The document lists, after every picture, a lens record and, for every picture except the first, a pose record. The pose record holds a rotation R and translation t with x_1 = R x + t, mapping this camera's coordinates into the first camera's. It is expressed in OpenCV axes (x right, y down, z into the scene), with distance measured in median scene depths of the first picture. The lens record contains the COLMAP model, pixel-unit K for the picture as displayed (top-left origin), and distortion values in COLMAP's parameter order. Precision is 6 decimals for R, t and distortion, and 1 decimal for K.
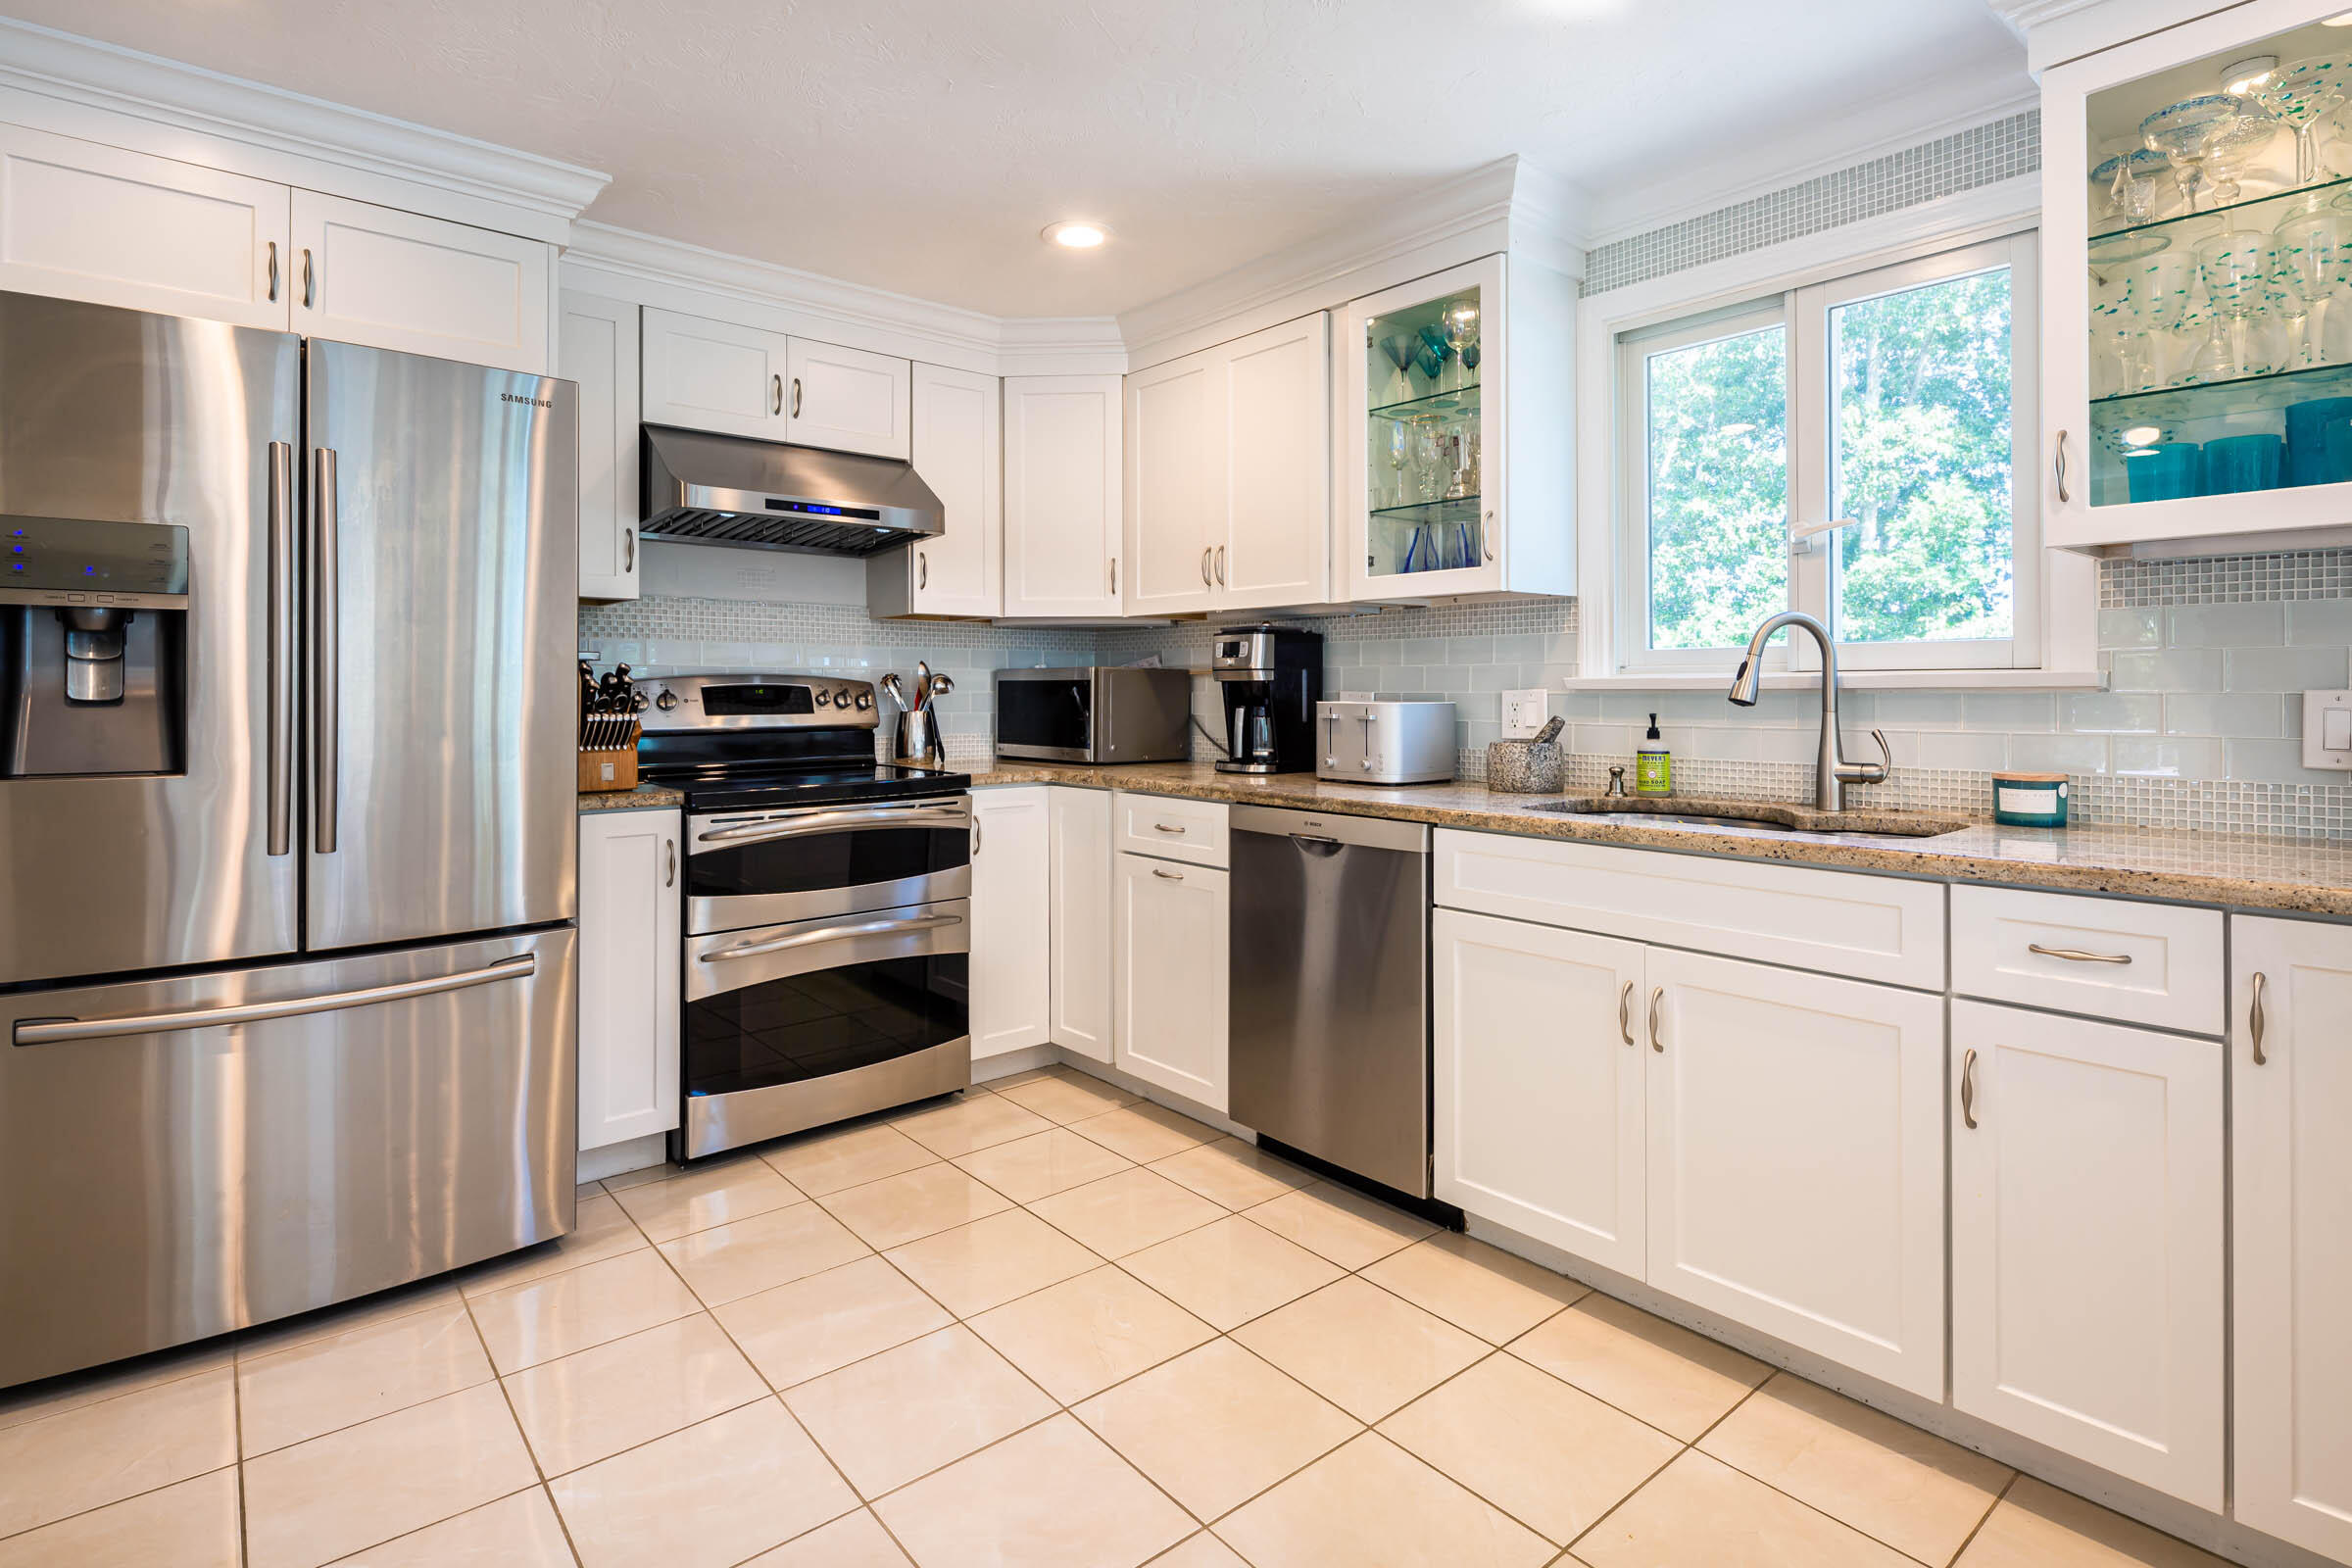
lens RADIAL K [[1171.2, 0, 1183.8], [0, 1171.2, 689.3], [0, 0, 1]] dist [-0.005462, -0.001524]
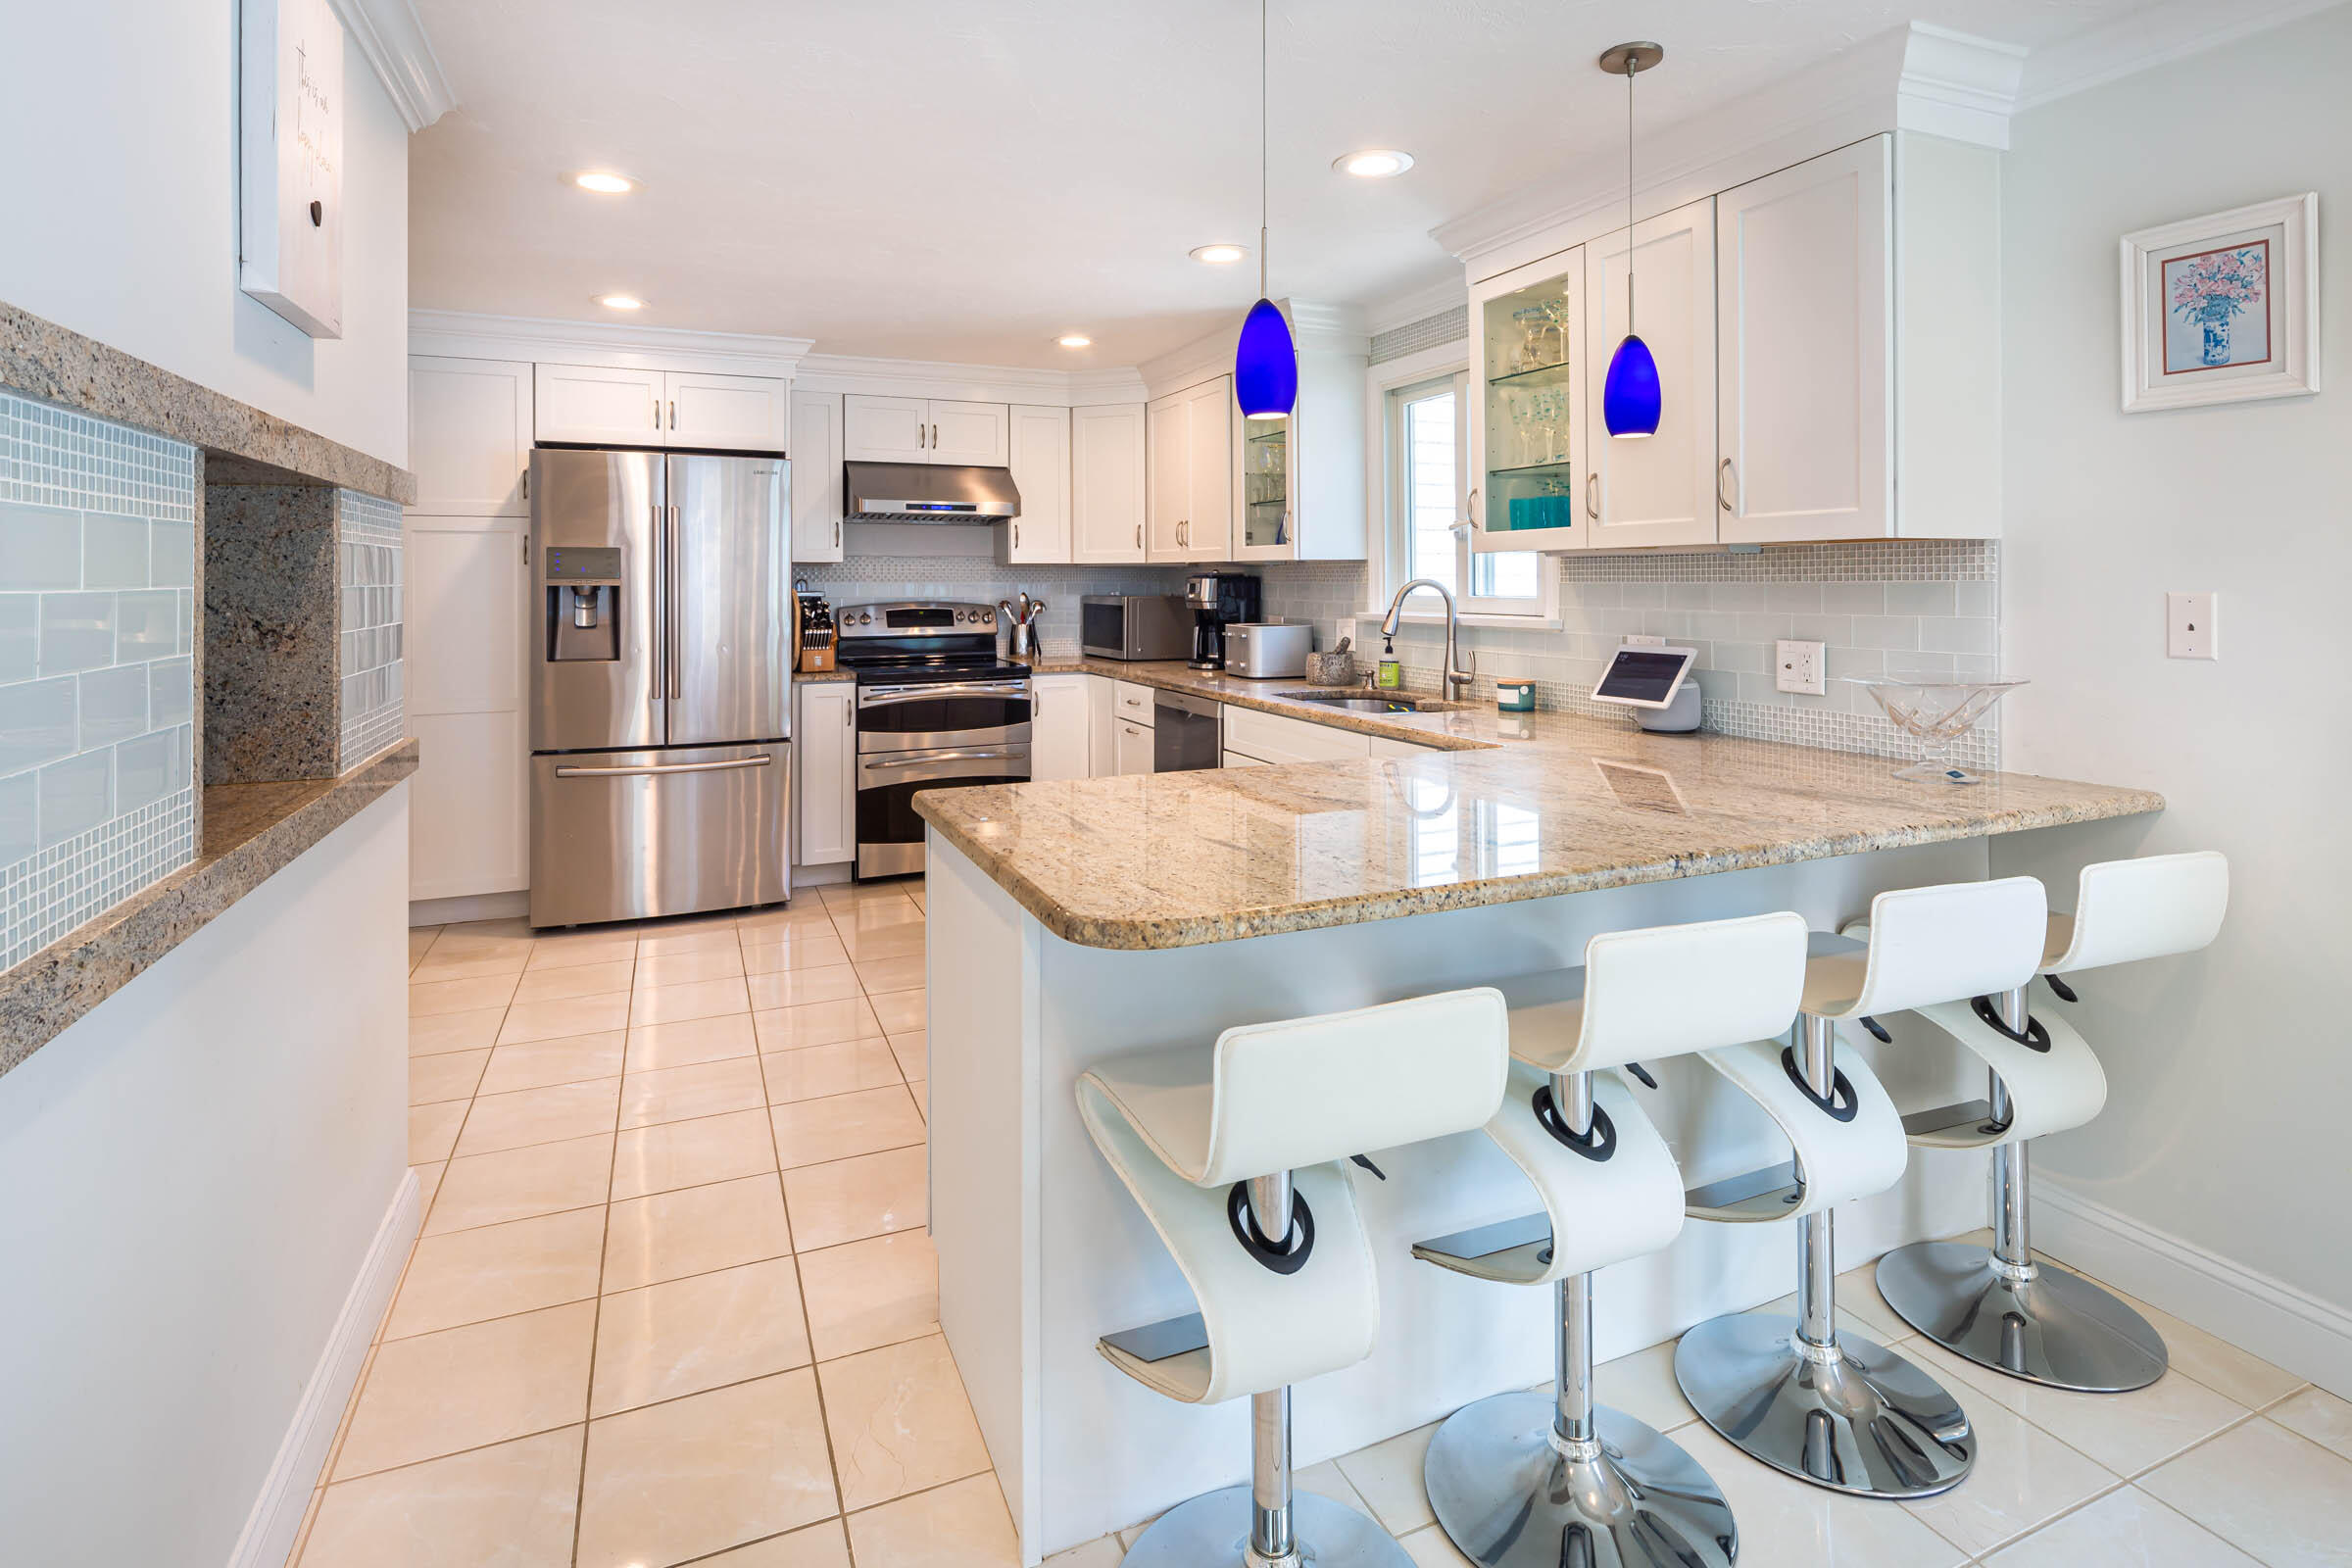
lens RADIAL K [[1171.2, 0, 1172.0], [0, 1171.2, 576.1], [0, 0, 1]] dist [-0.005462, -0.001524]
pose [[0.956266, -0.001494, -0.292496, 0.540644], [0.000915, 0.999997, -0.002118, -0.054498], [0.292498, 0.001758, 0.956265, -0.554584]]
